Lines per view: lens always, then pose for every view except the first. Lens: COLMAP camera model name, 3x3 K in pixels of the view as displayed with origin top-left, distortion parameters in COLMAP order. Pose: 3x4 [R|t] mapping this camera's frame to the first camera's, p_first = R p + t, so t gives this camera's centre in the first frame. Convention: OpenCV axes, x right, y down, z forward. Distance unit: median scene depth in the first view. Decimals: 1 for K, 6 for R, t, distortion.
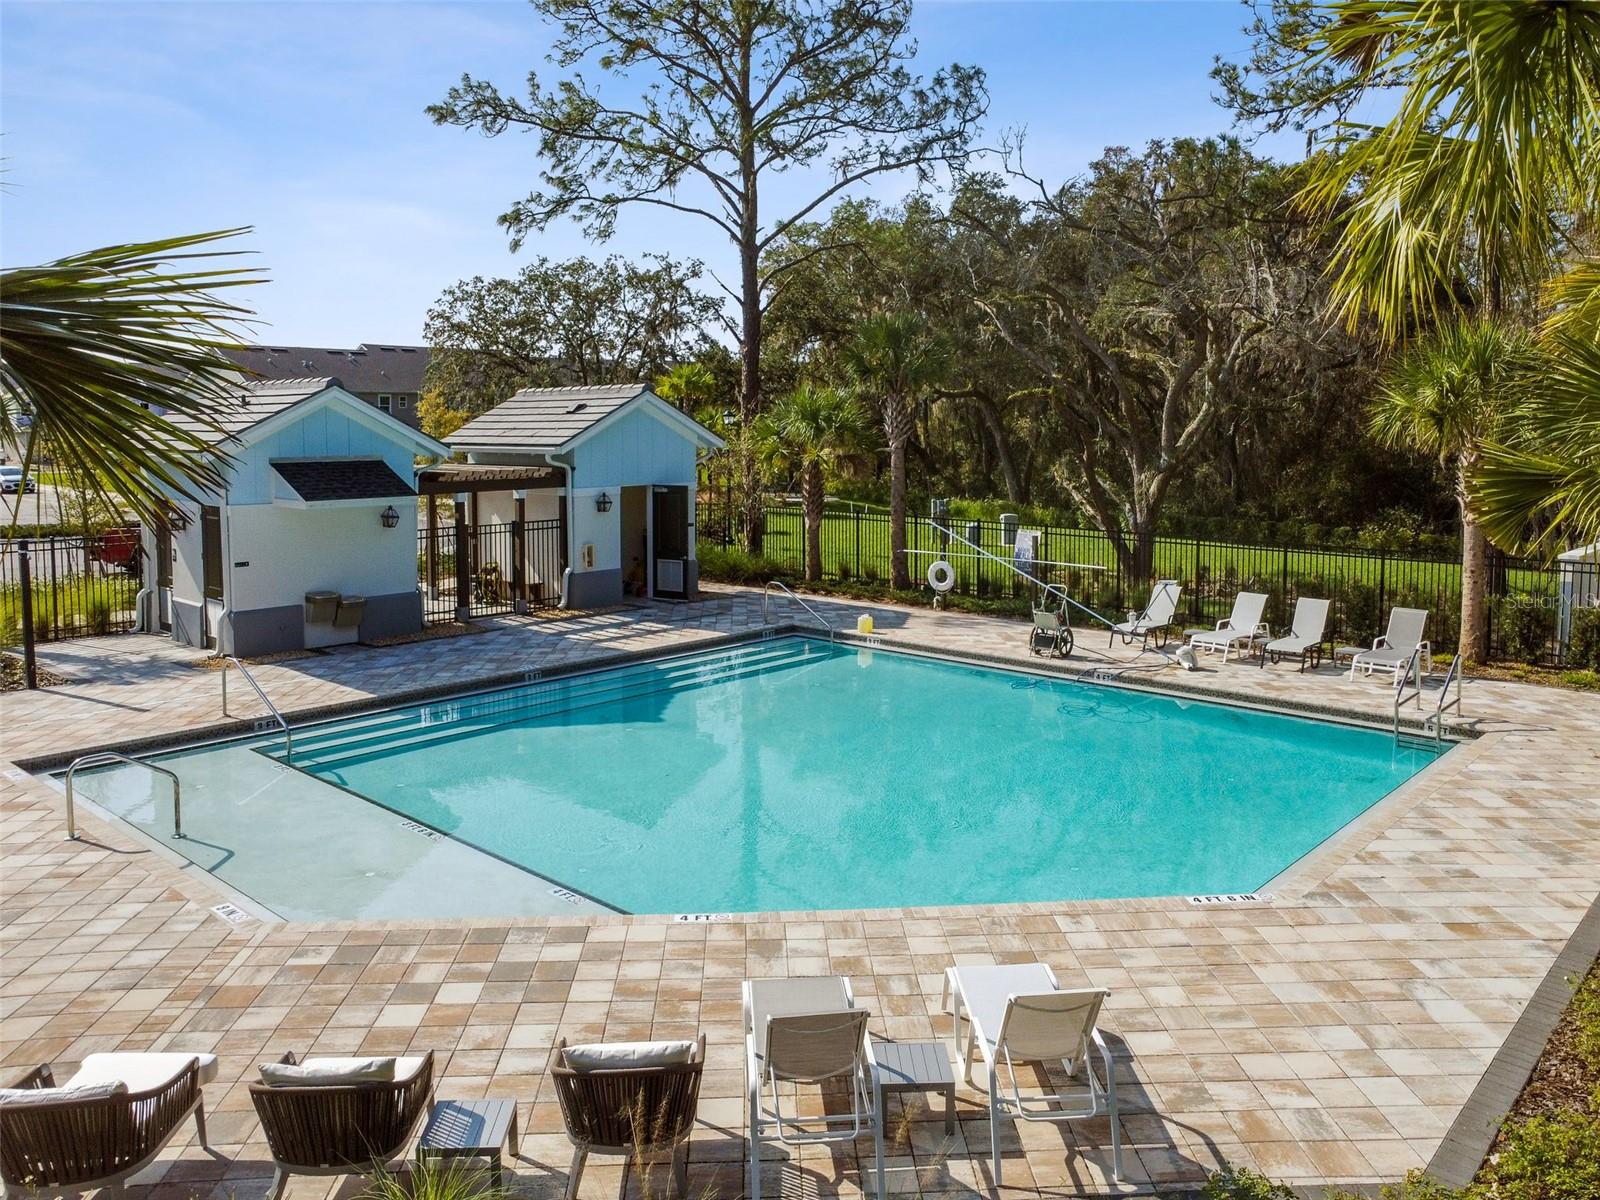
lens RADIAL K [[1201.9, 0, 817.3], [0, 1201.9, 518.5], [0, 0, 1]] dist [-0.094580, 0.128909]
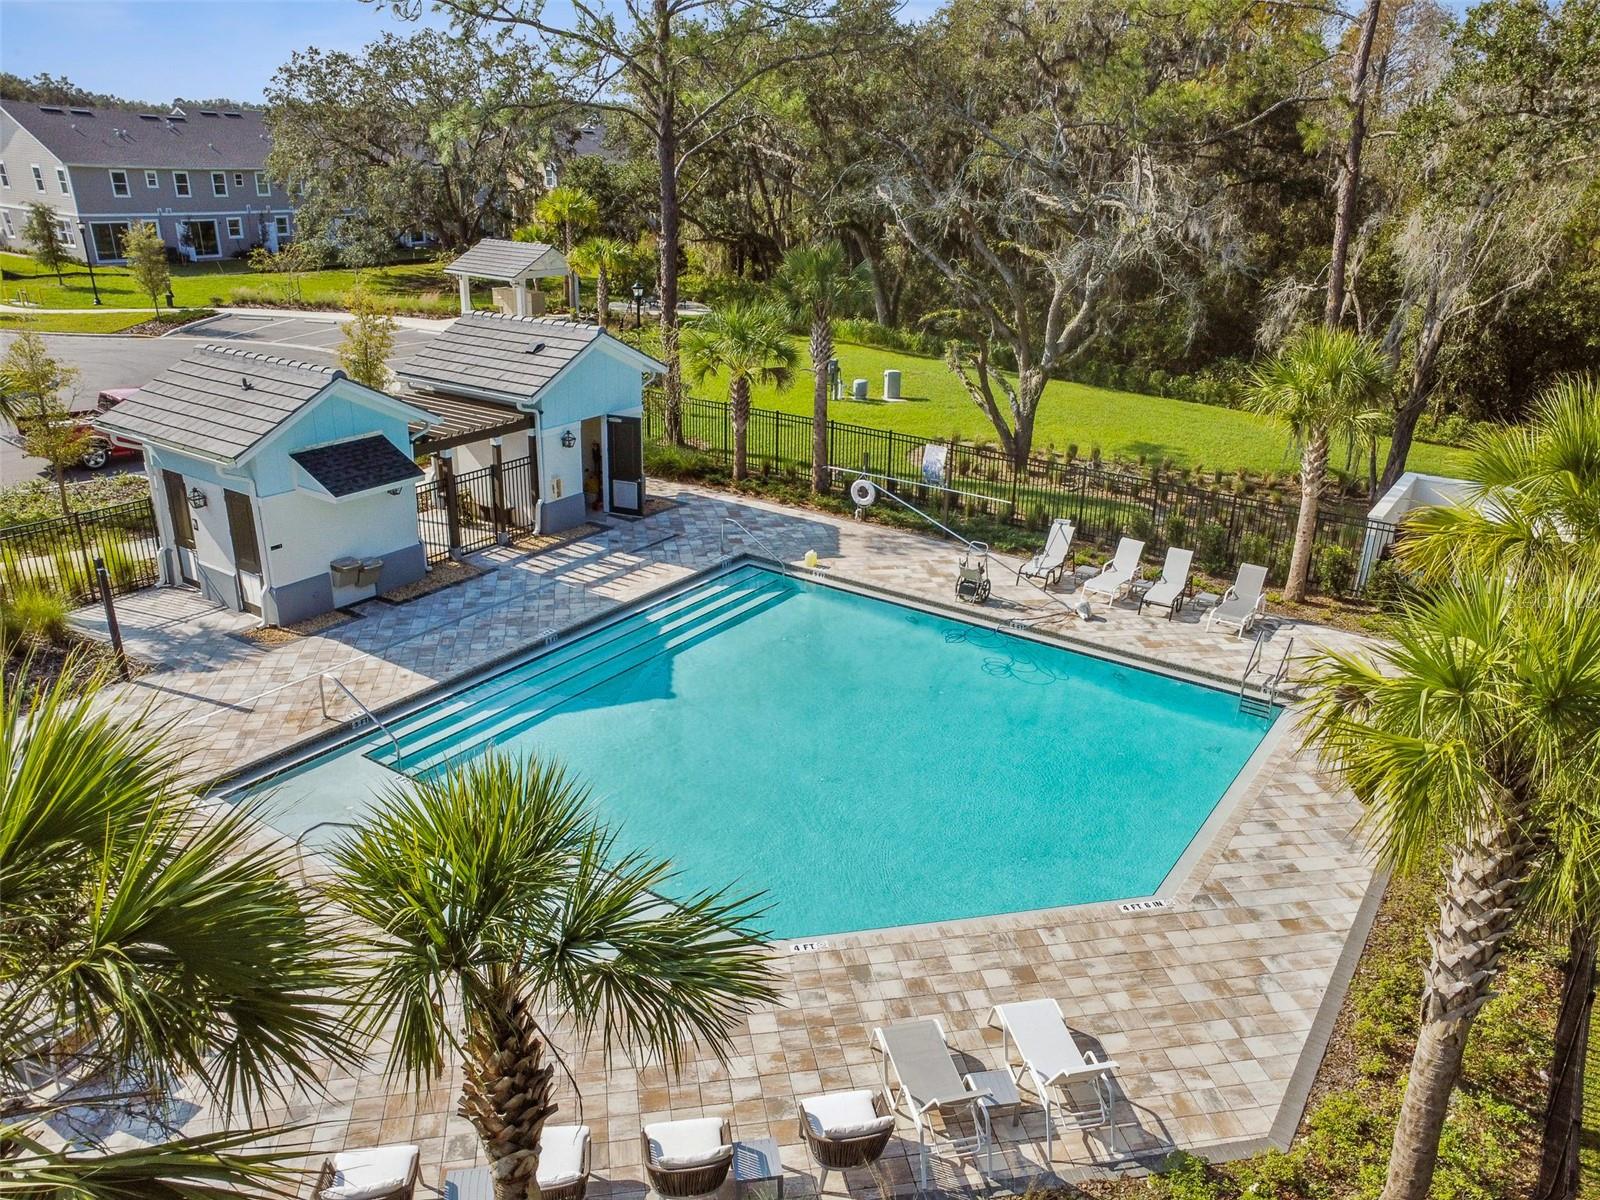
lens RADIAL K [[1171.7, 0, 794.7], [0, 1171.7, 598.1], [0, 0, 1]] dist [-0.093913, 0.144164]
pose [[0.992013, -0.028445, 0.122891, -0.126680], [-0.009279, 0.955147, 0.295988, -0.230126], [-0.125798, -0.294764, 0.947253, -0.109251]]
